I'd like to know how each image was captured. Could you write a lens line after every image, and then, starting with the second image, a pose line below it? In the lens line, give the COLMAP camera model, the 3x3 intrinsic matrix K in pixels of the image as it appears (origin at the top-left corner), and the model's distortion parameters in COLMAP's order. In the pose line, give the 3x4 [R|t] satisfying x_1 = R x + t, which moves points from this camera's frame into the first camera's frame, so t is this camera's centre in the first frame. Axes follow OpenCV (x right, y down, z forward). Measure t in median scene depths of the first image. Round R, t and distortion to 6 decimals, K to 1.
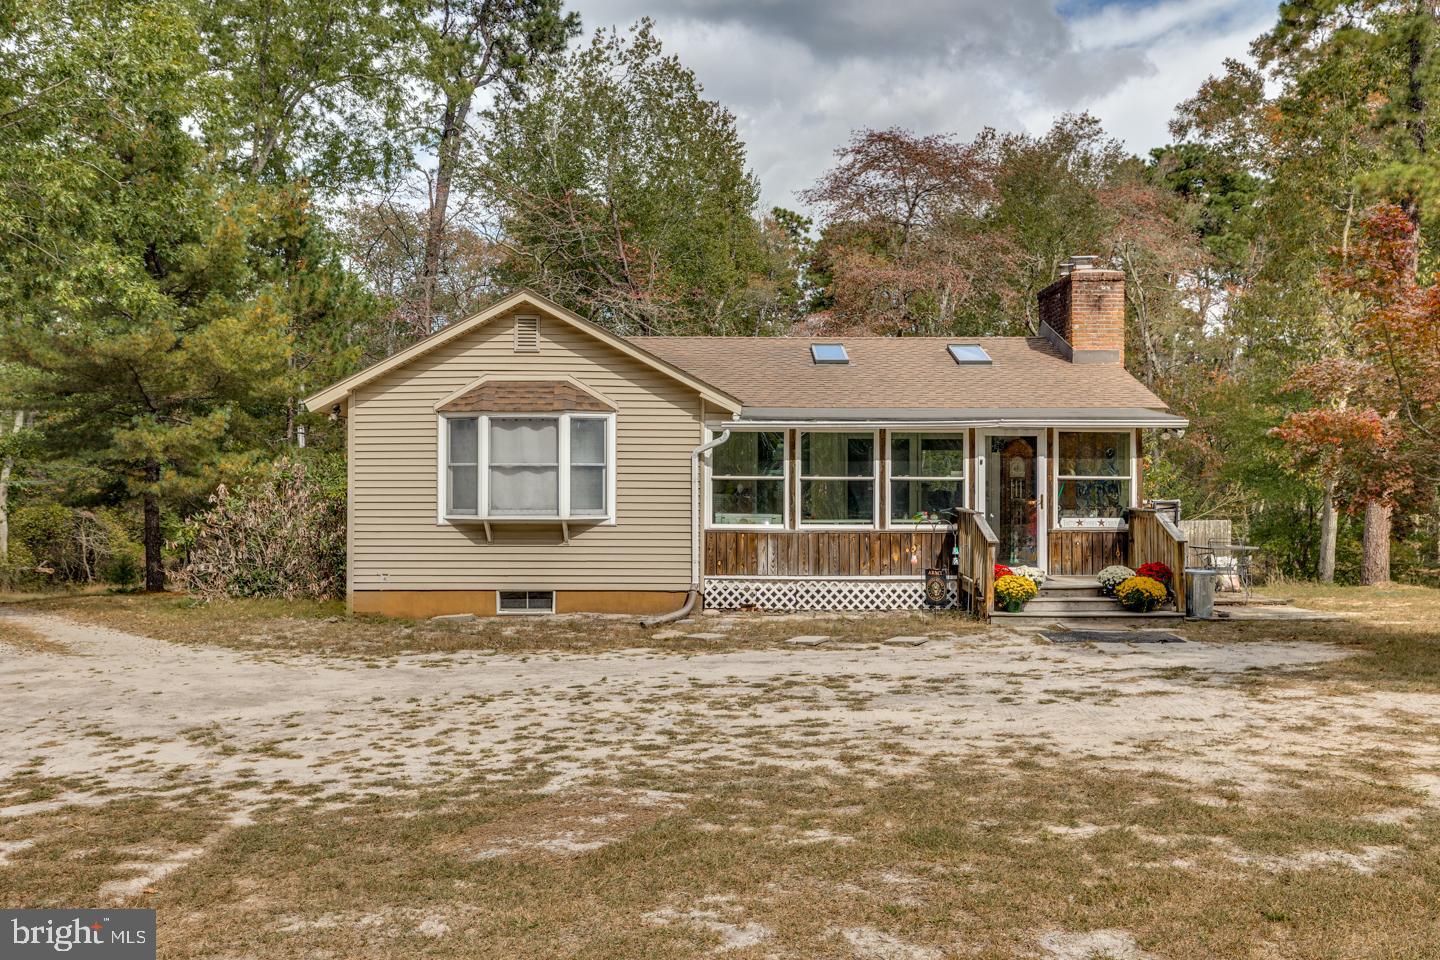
lens RADIAL K [[1330.7, 0, 723.2], [0, 1330.7, 478.3], [0, 0, 1]] dist [0.009466, -0.003929]
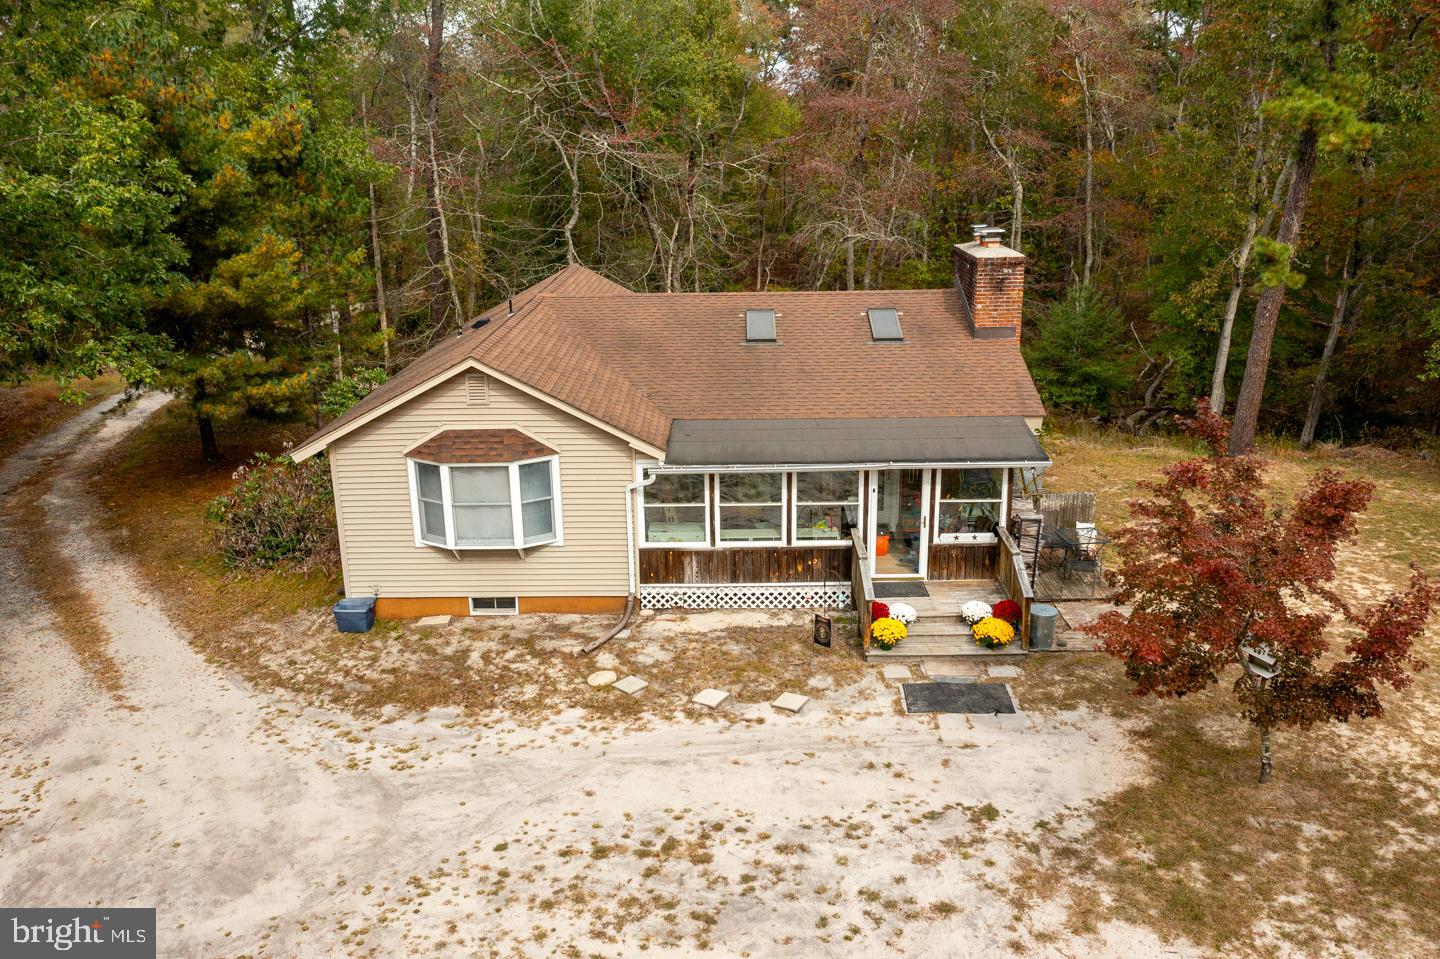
lens RADIAL K [[1139.2, 0, 720.9], [0, 1139.2, 478.1], [0, 0, 1]] dist [-0.011997, -0.004423]
pose [[0.999696, -0.010780, -0.022174, 0.082531], [0.016914, 0.954199, 0.298693, -0.323882], [0.017938, -0.298977, 0.954092, 0.049642]]
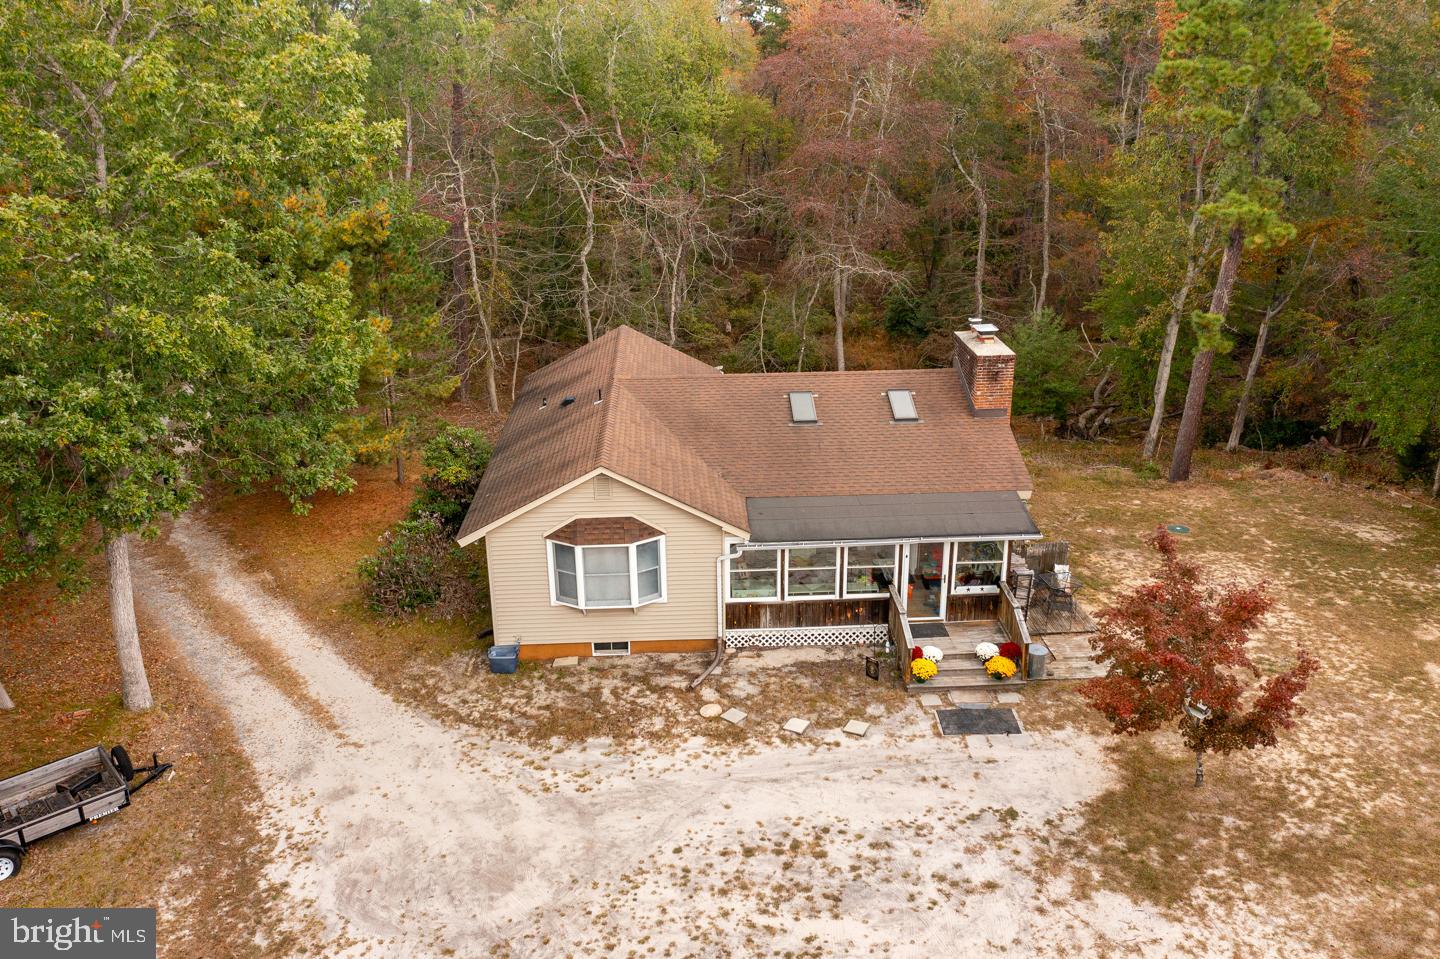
lens RADIAL K [[1139.2, 0, 720.9], [0, 1139.2, 478.1], [0, 0, 1]] dist [-0.011997, -0.004423]
pose [[0.999225, -0.027103, 0.028561, -0.052892], [0.015089, 0.933586, 0.358037, -0.566586], [-0.036368, -0.357328, 0.933271, -0.174248]]
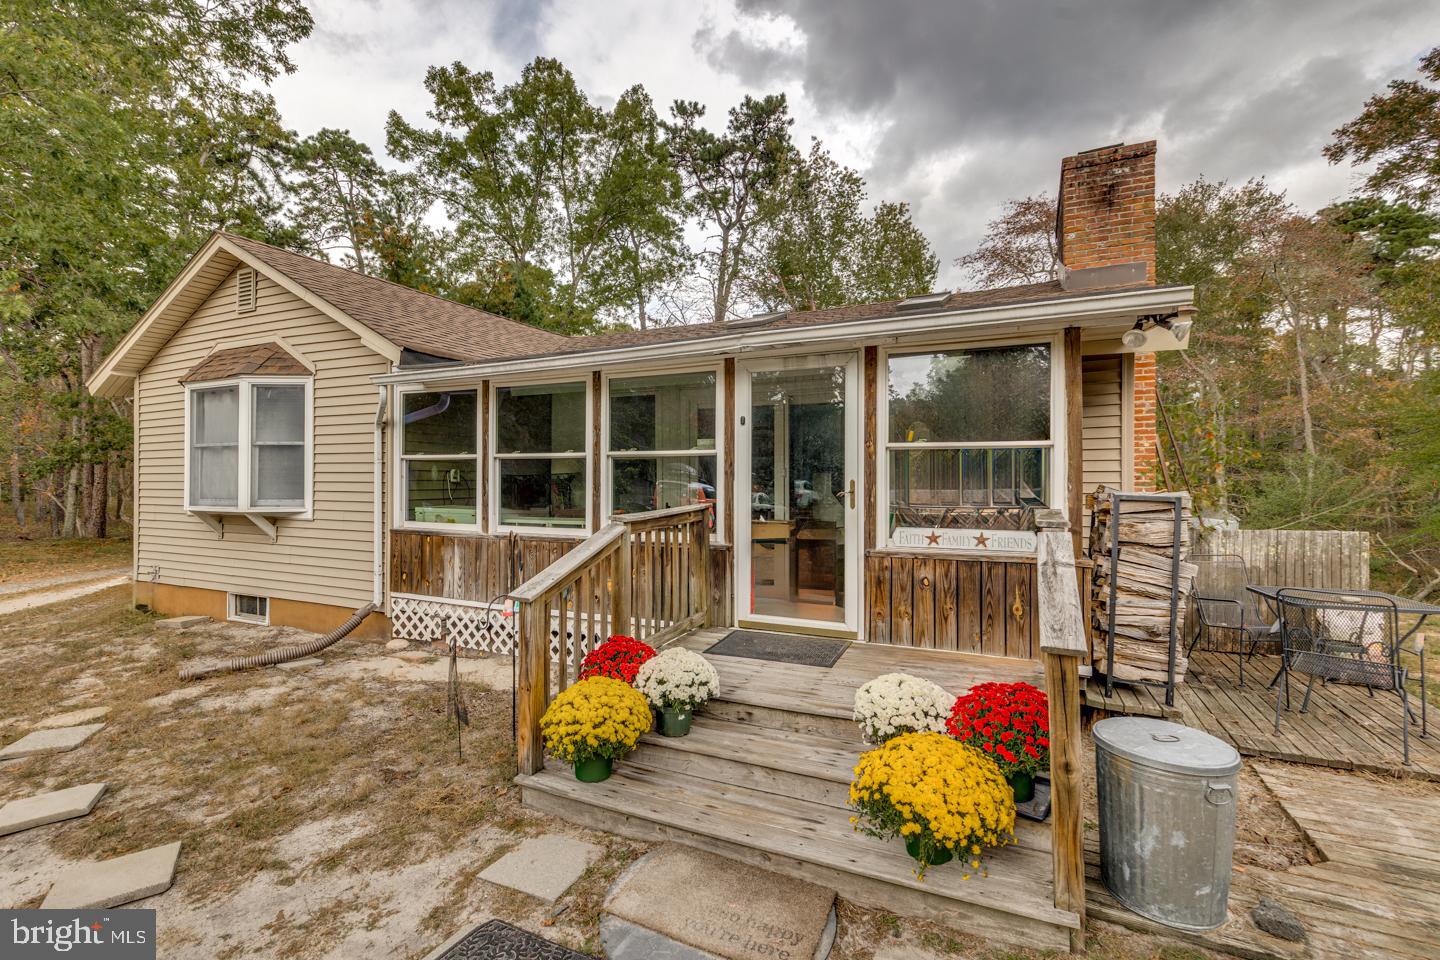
lens RADIAL K [[646.1, 0, 721.9], [0, 646.1, 474.6], [0, 0, 1]] dist [0.006716, -0.002062]
pose [[0.899685, -0.004982, -0.436511, 0.302893], [0.003258, 0.999984, -0.004698, 0.011058], [0.436527, 0.002805, 0.899687, 0.760169]]
